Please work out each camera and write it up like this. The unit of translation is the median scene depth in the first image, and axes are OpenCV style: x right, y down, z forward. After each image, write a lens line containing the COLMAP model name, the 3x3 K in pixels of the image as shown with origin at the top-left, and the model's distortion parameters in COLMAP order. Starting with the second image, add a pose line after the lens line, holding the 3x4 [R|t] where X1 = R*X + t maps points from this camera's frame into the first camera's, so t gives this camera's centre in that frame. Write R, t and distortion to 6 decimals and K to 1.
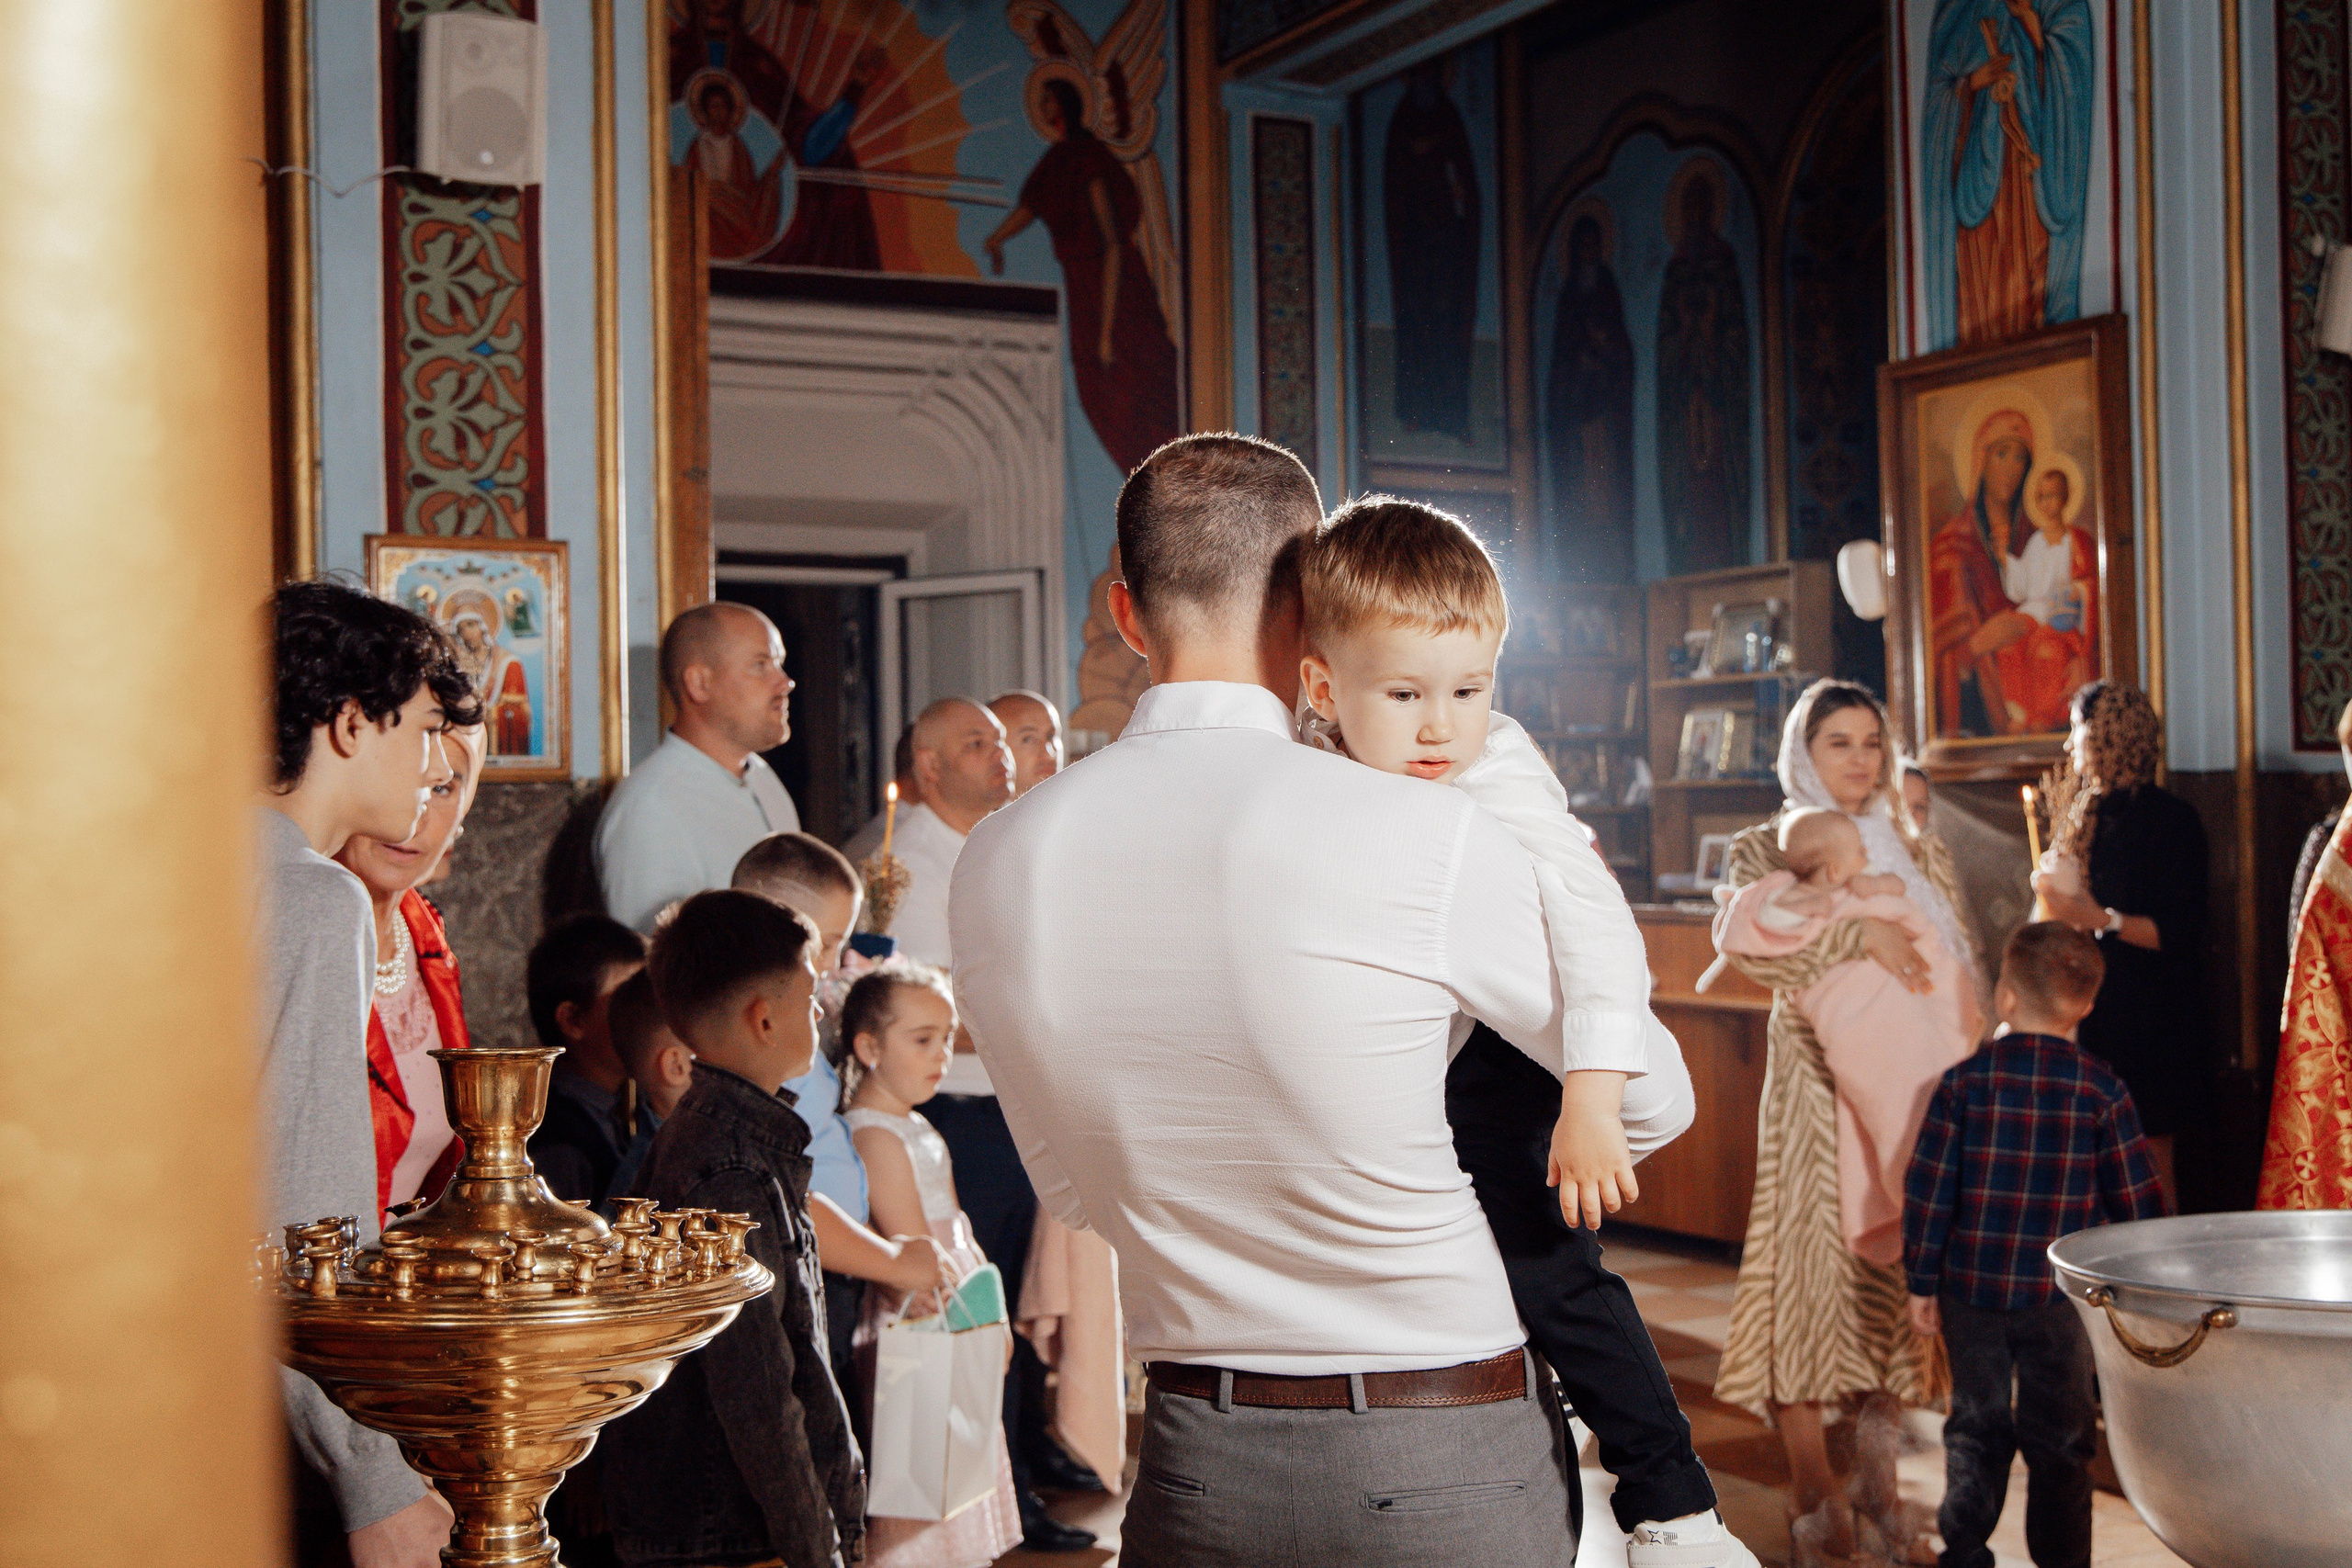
lens RADIAL K [[2799.3, 0, 1221.2], [0, 2799.3, 775.5], [0, 0, 1]] dist [0.022468, 0.049386]
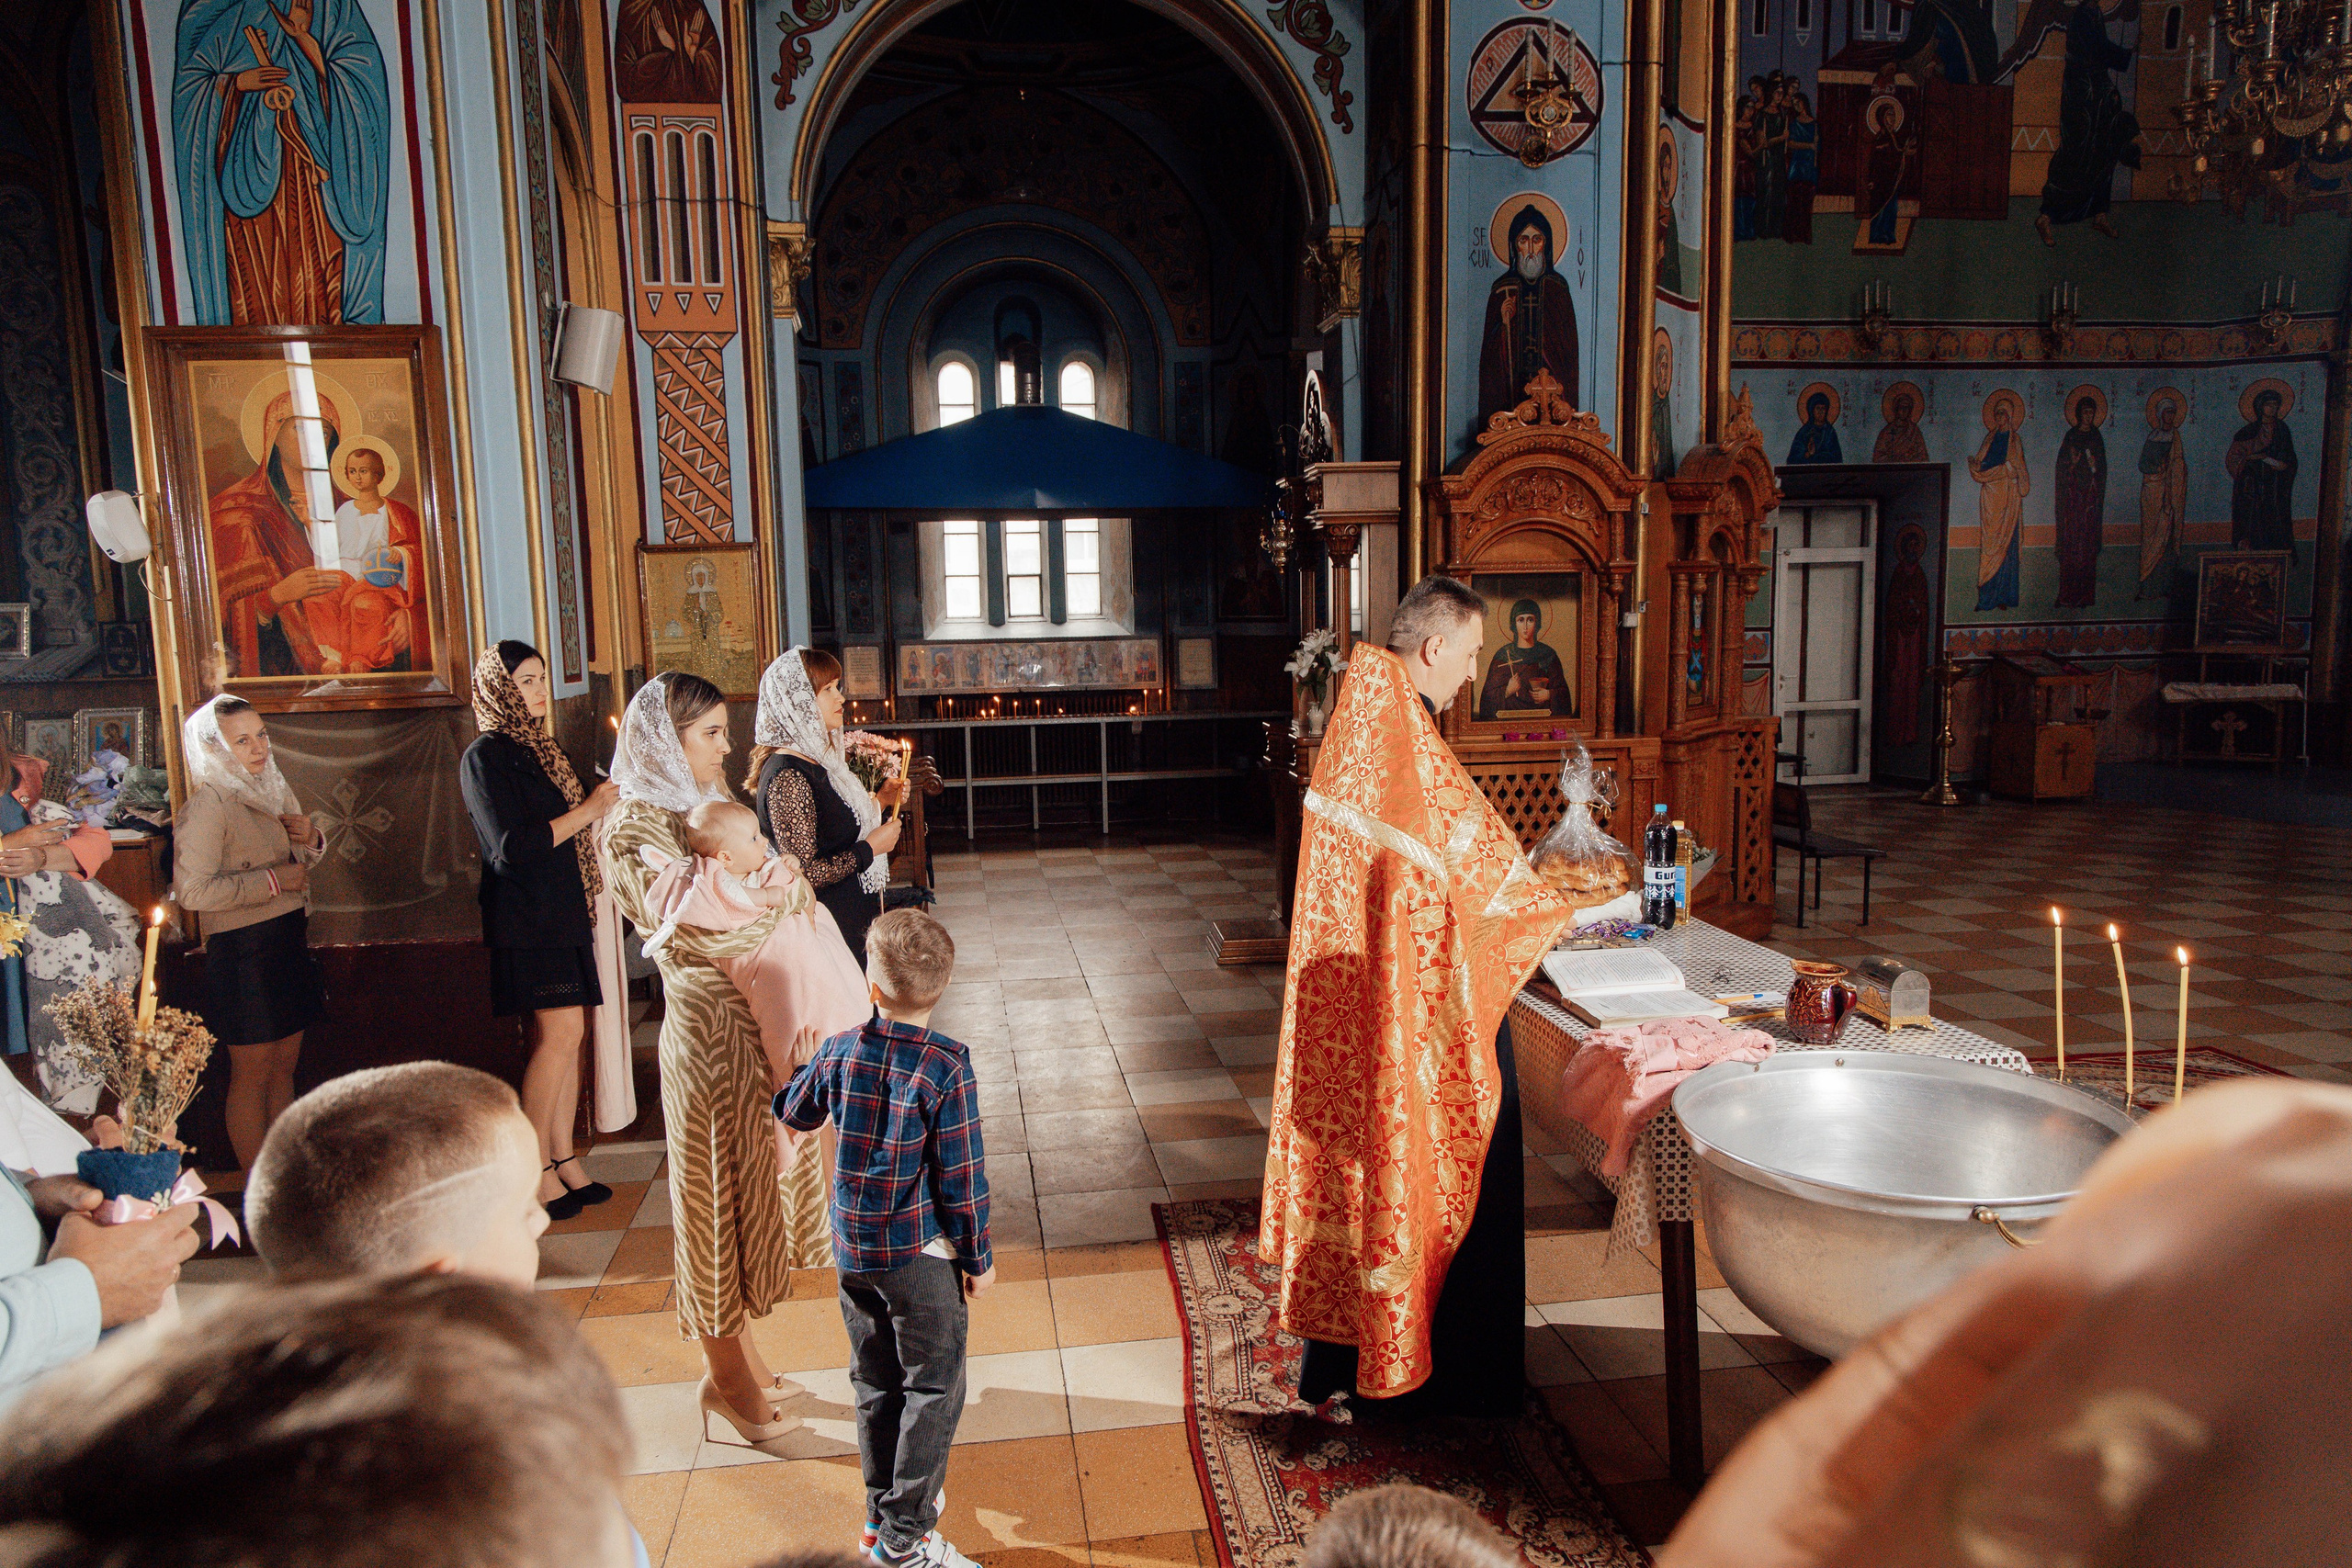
lens RADIAL K [[1575.3, 0, 1177.3], [0, 1575.3, 788.9], [0, 0, 1]] dist [0.006335, 0.000351]
pose [[0.374048, -0.098755, 0.922136, -0.197420], [0.000406, 0.994332, 0.106322, -0.035854], [-0.927409, -0.039395, 0.371968, 0.415146]]
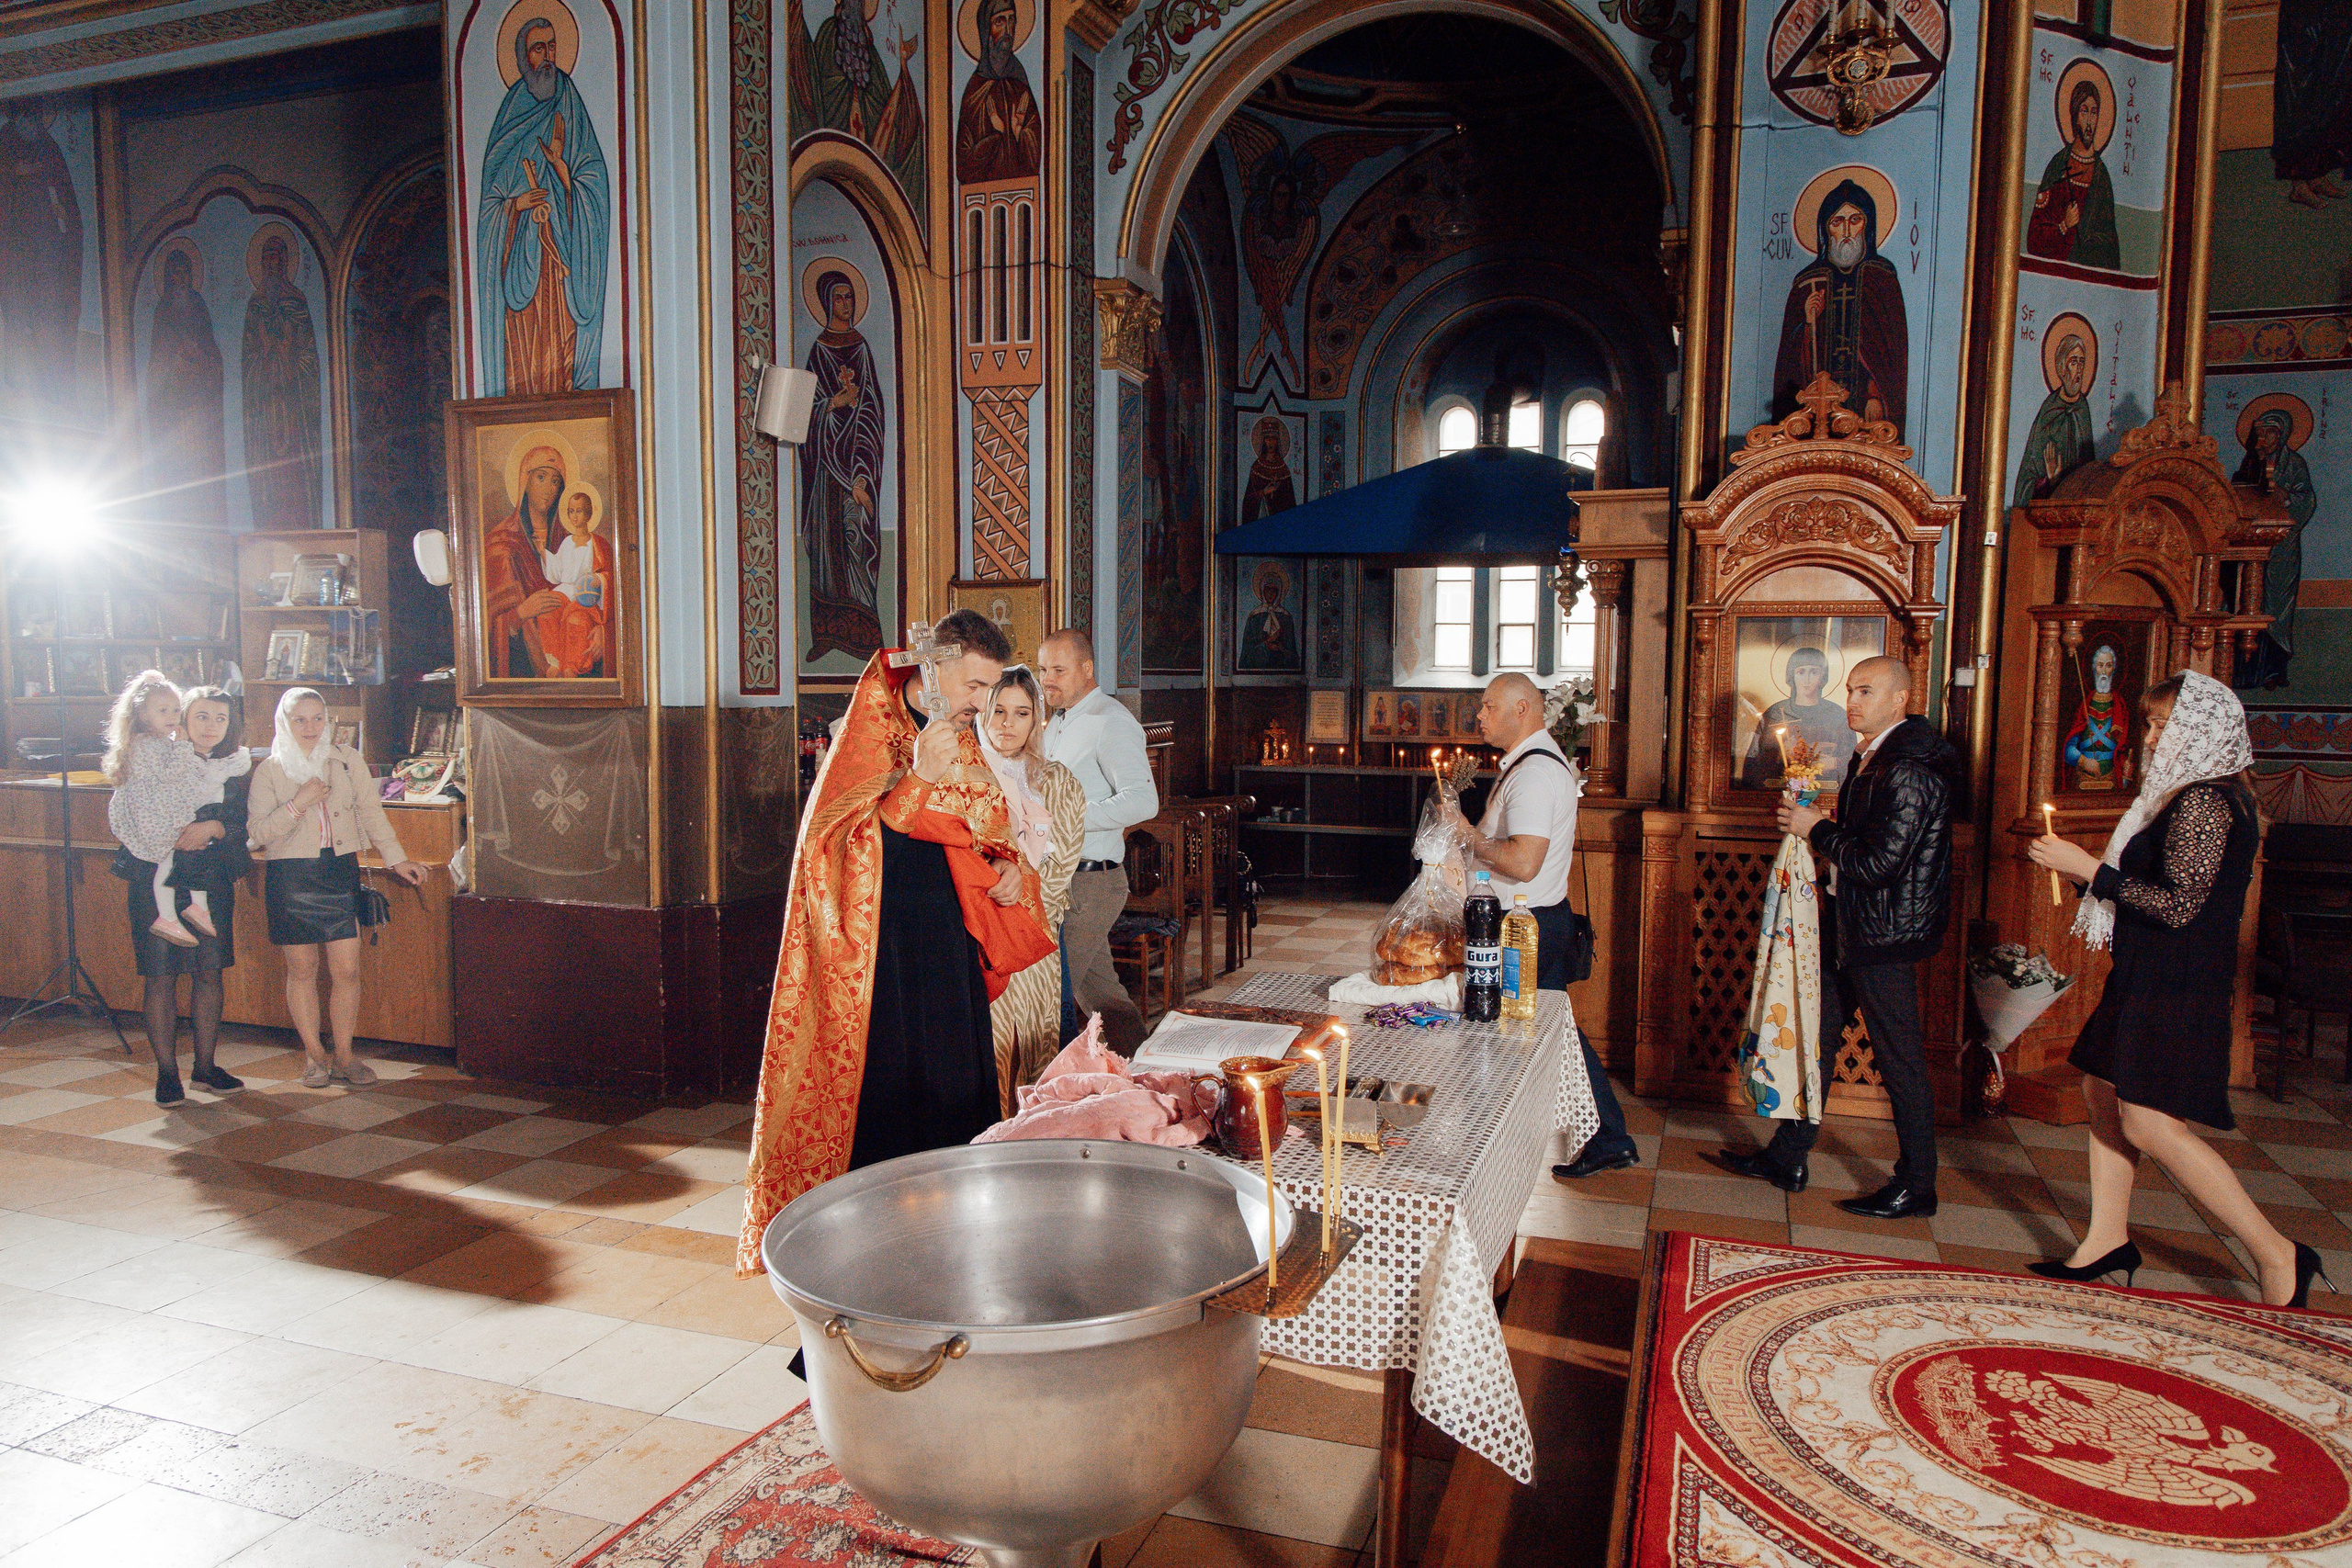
lens RADIAL K [[1583.3, 0, 1176.6], [0, 1583.3, 787.6], [0, 0, 1]] dist [0.008461, -0.003487]
pose [[0.767763, -0.024768, 0.640255, 0.008011], [-0.030969, 0.996650, 0.075691, -0.028735], [-0.639985, -0.077940, 0.764424, 0.169074]]
